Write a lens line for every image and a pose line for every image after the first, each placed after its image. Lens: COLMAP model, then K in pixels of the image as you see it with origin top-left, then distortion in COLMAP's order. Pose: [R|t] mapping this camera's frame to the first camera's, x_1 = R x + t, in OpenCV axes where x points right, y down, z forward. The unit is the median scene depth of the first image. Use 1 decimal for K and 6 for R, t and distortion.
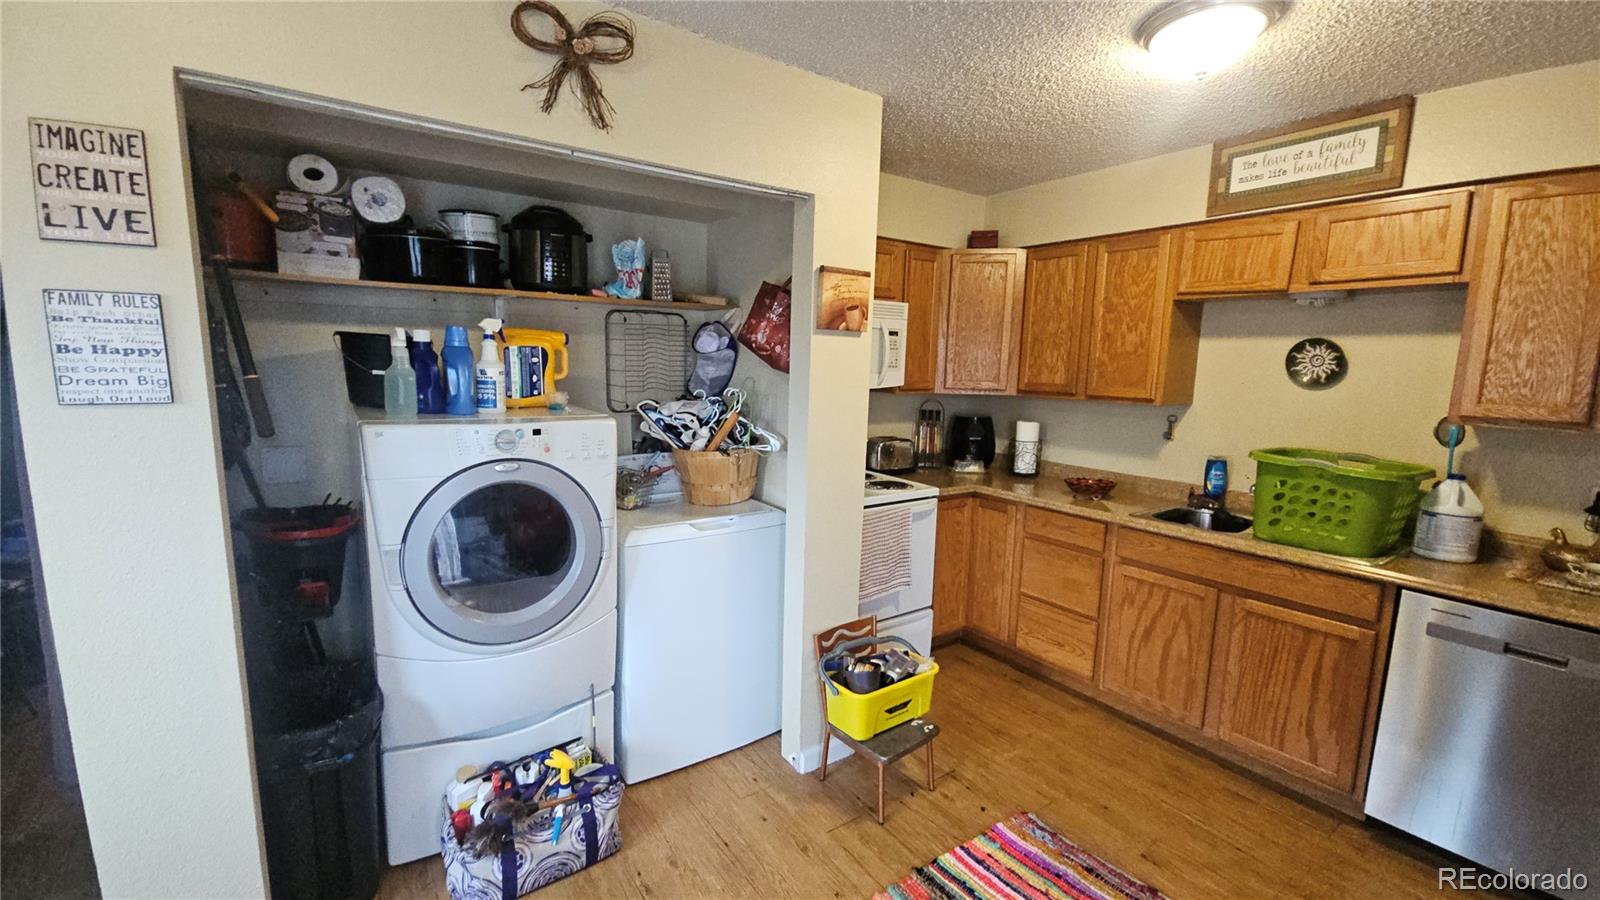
lens RADIAL K [[650.6, 0, 787.2], [0, 650.6, 458.4], [0, 0, 1]] dist [0.001153, -0.002934]
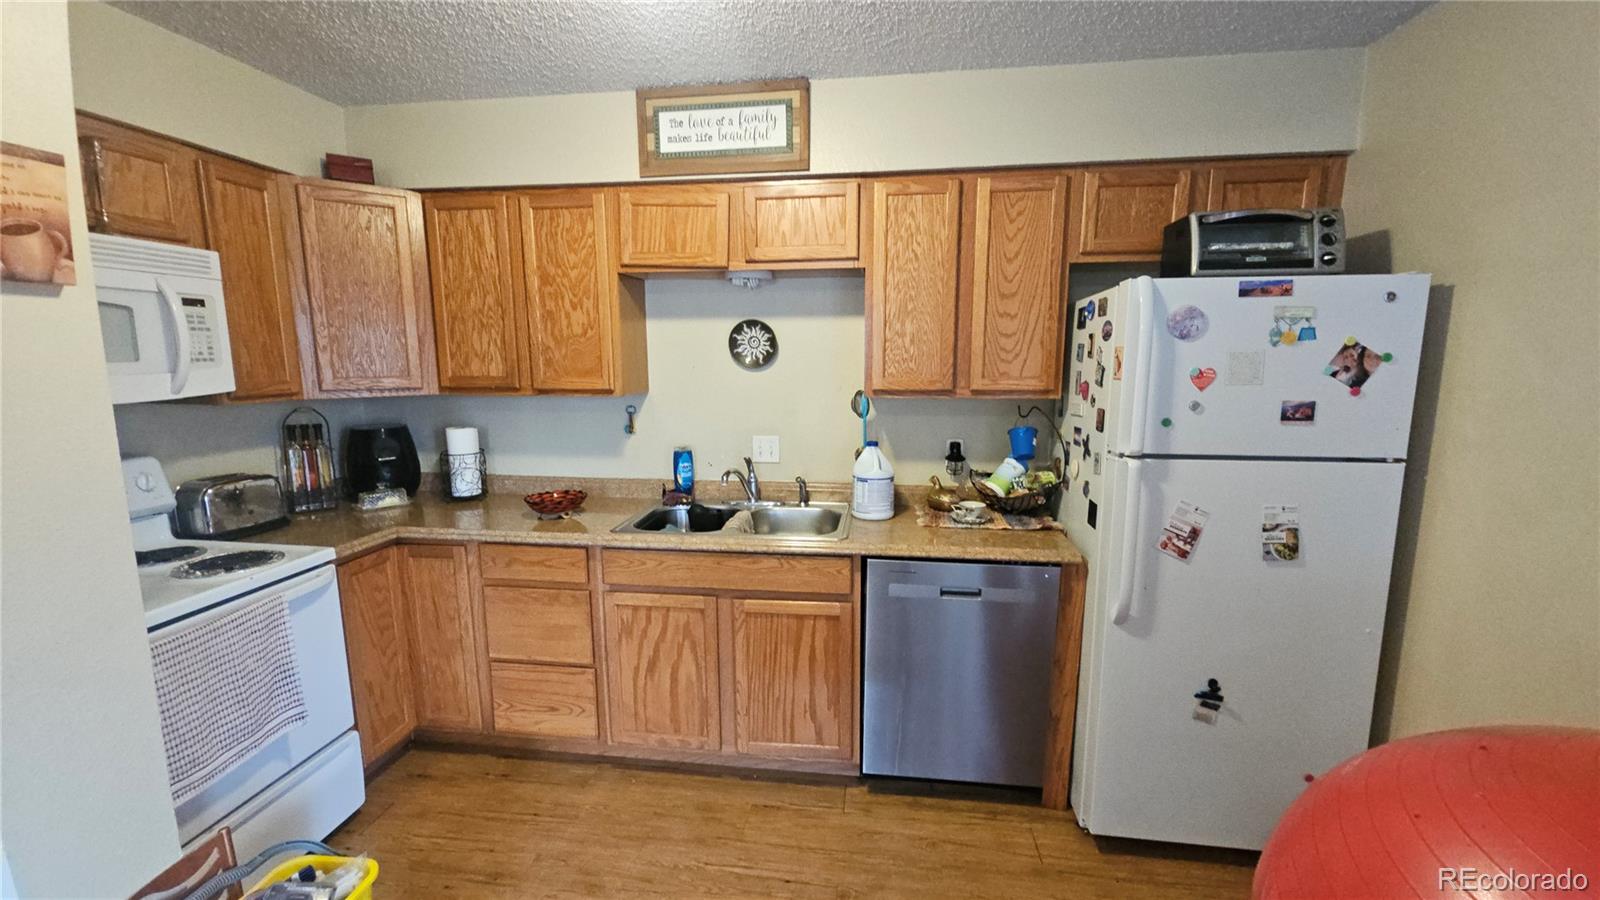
lens RADIAL K [[650.6, 0, 802.1], [0, 650.6, 461.6], [0, 0, 1]] dist [0.001153, -0.002934]
pose [[0.661655, -0.140881, 0.736454, 0.093693], [0.126155, 0.989105, 0.075871, -0.033984], [-0.739119, 0.042707, 0.672219, 0.269680]]
